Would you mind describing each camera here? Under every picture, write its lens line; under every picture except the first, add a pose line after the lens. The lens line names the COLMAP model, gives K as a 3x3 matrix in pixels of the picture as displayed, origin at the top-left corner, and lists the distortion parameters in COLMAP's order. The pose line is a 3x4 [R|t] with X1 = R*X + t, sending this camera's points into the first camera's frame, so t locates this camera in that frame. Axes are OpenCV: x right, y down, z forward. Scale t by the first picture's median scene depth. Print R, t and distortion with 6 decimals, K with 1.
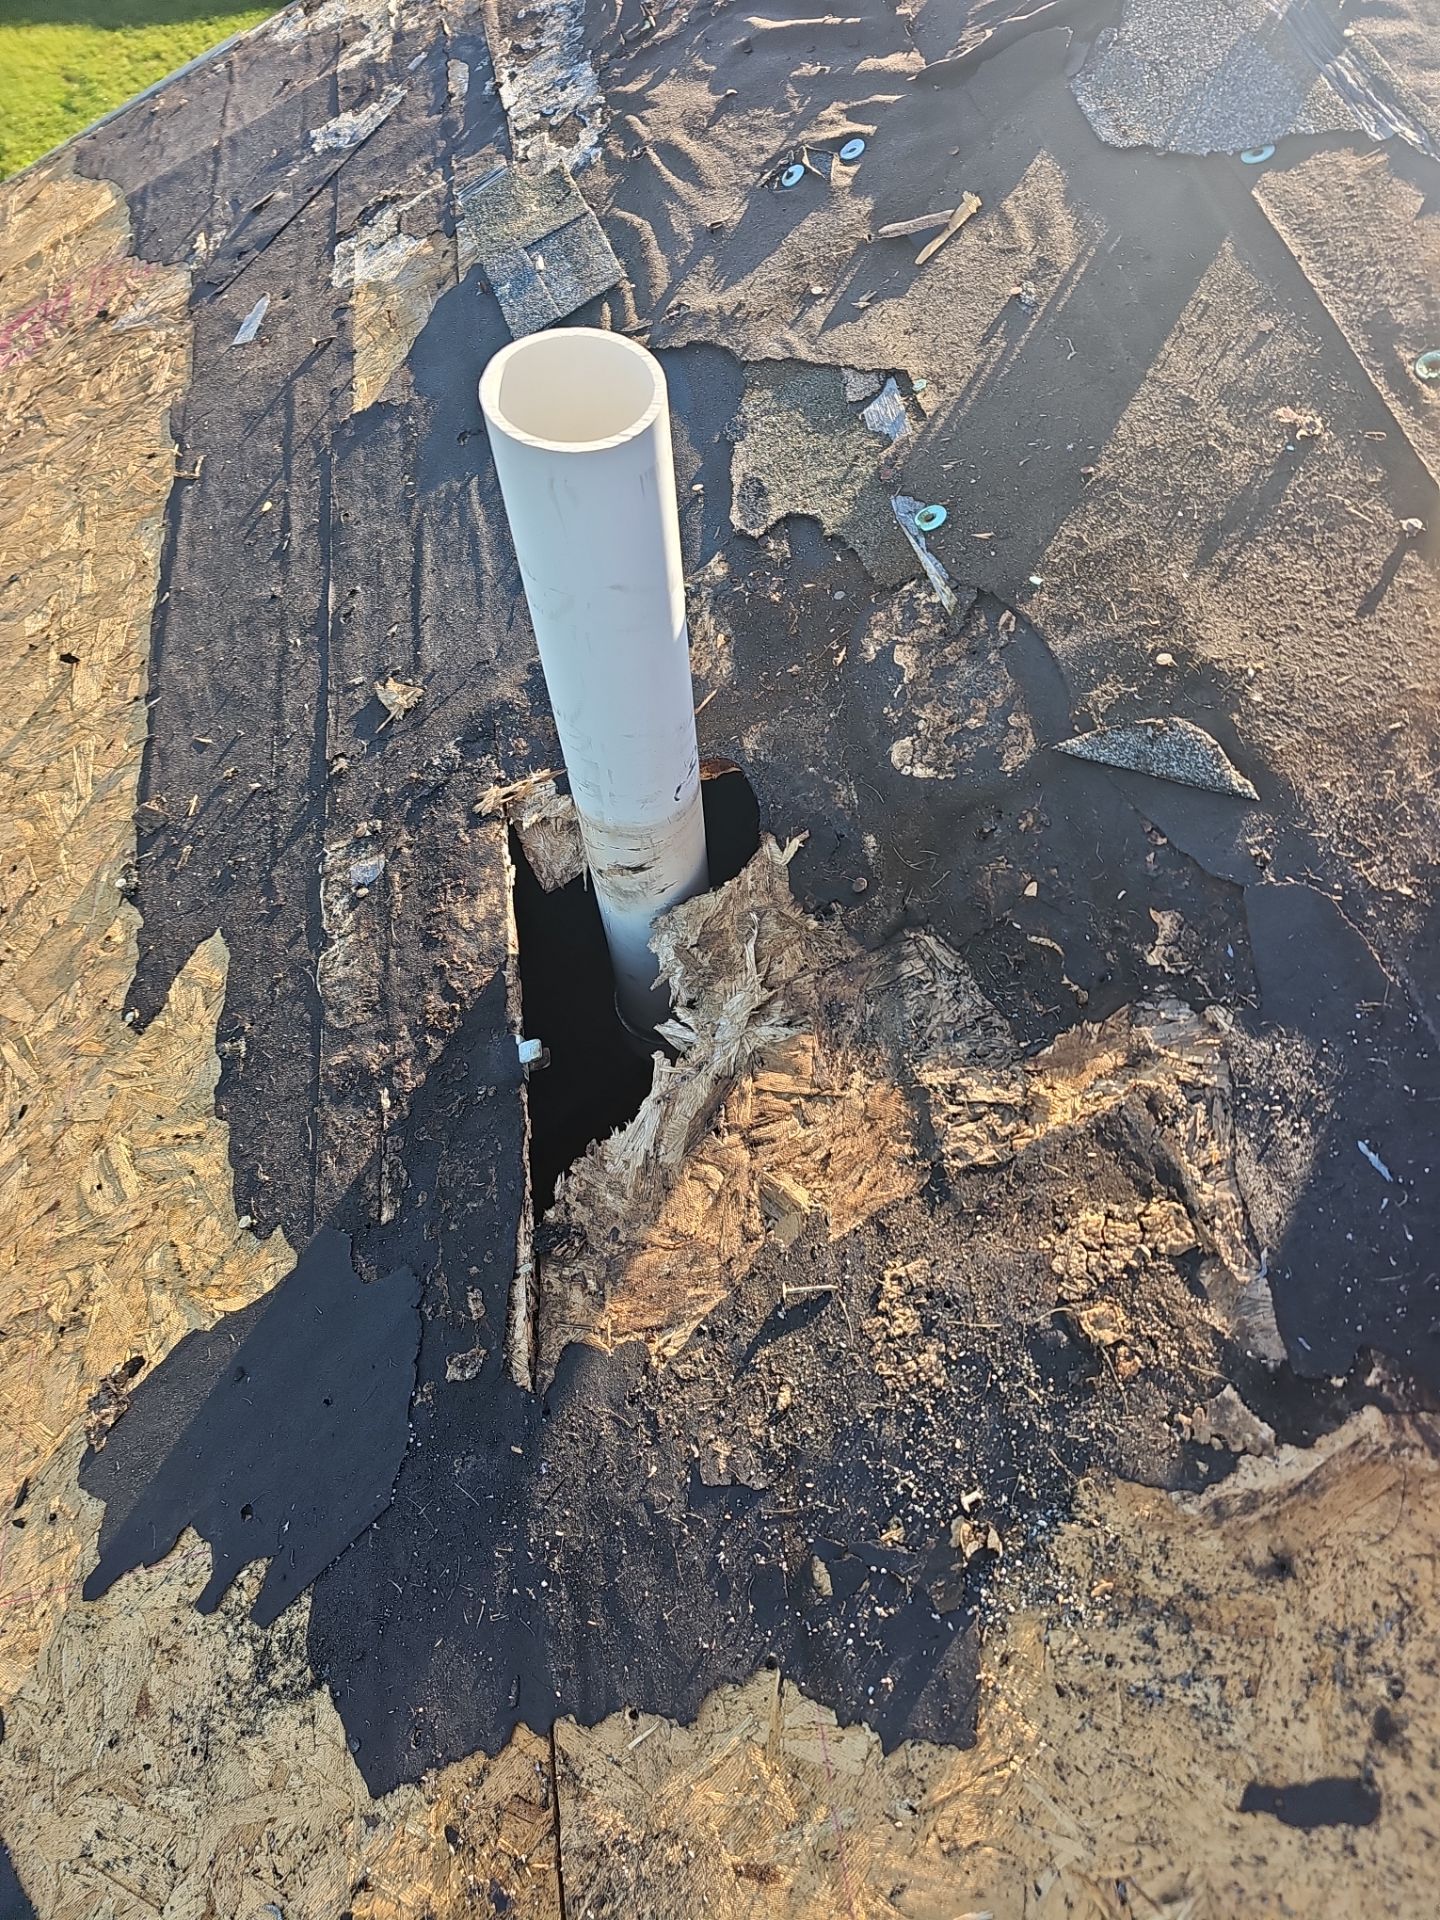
lens RADIAL K [[1281.8, 0, 733.9], [0, 1281.8, 951.0], [0, 0, 1]] dist [0.004231, -0.002459]
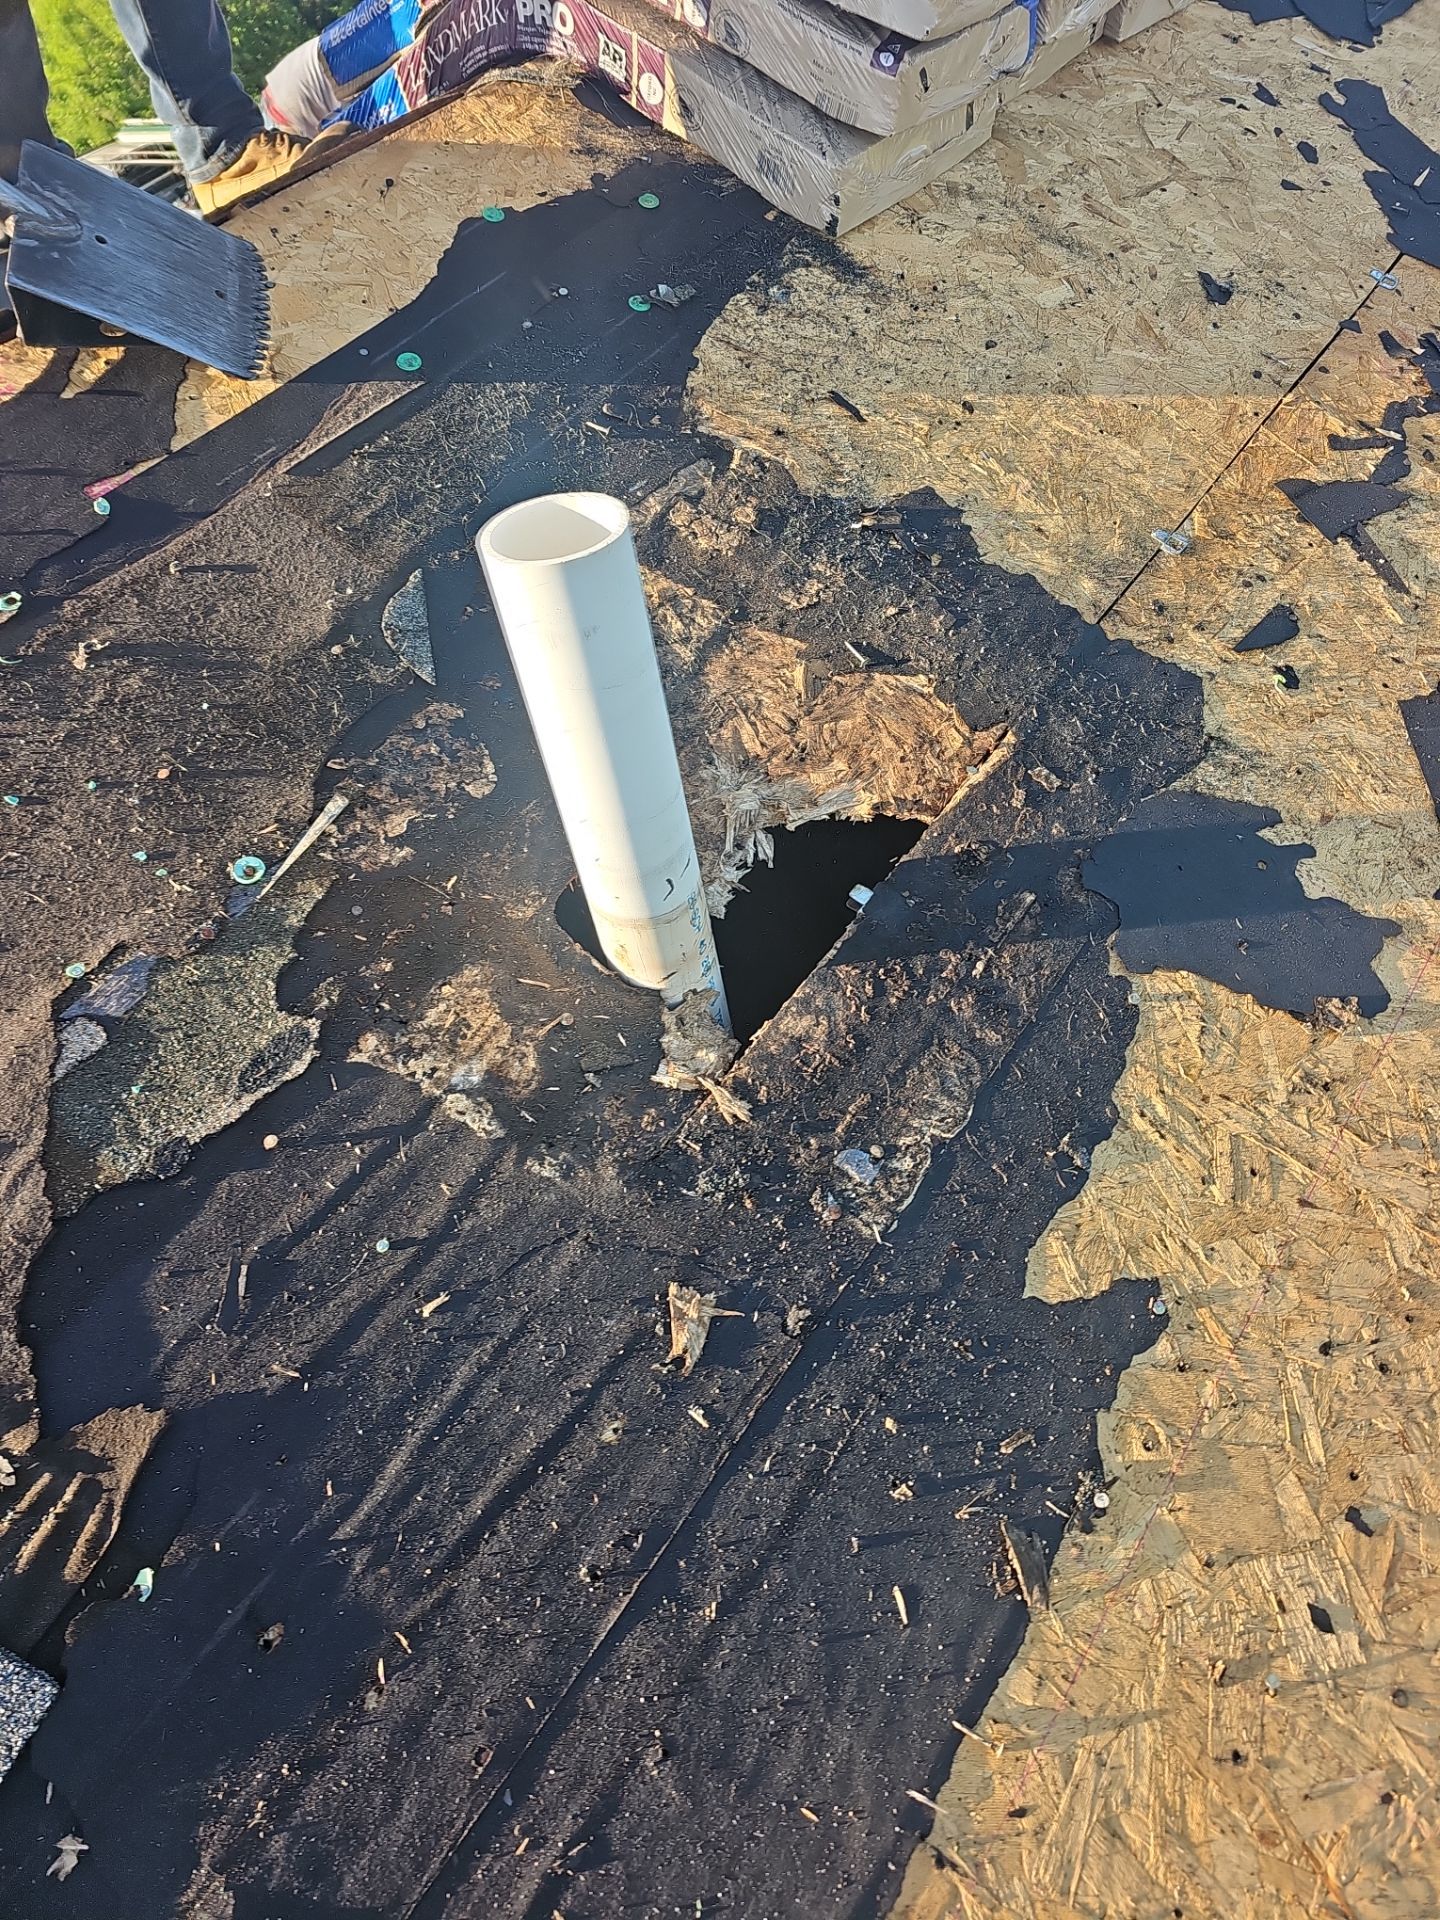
lens RADIAL K [[1281.8, 0, 733.9], [0, 1281.8, 951.0], [0, 0, 1]] dist [0.004231, -0.002459]
pose [[-0.698268, -0.438403, 0.565884, -0.799022], [0.681088, -0.163580, 0.713695, -0.892225], [-0.220319, 0.883767, 0.412813, 0.589595]]
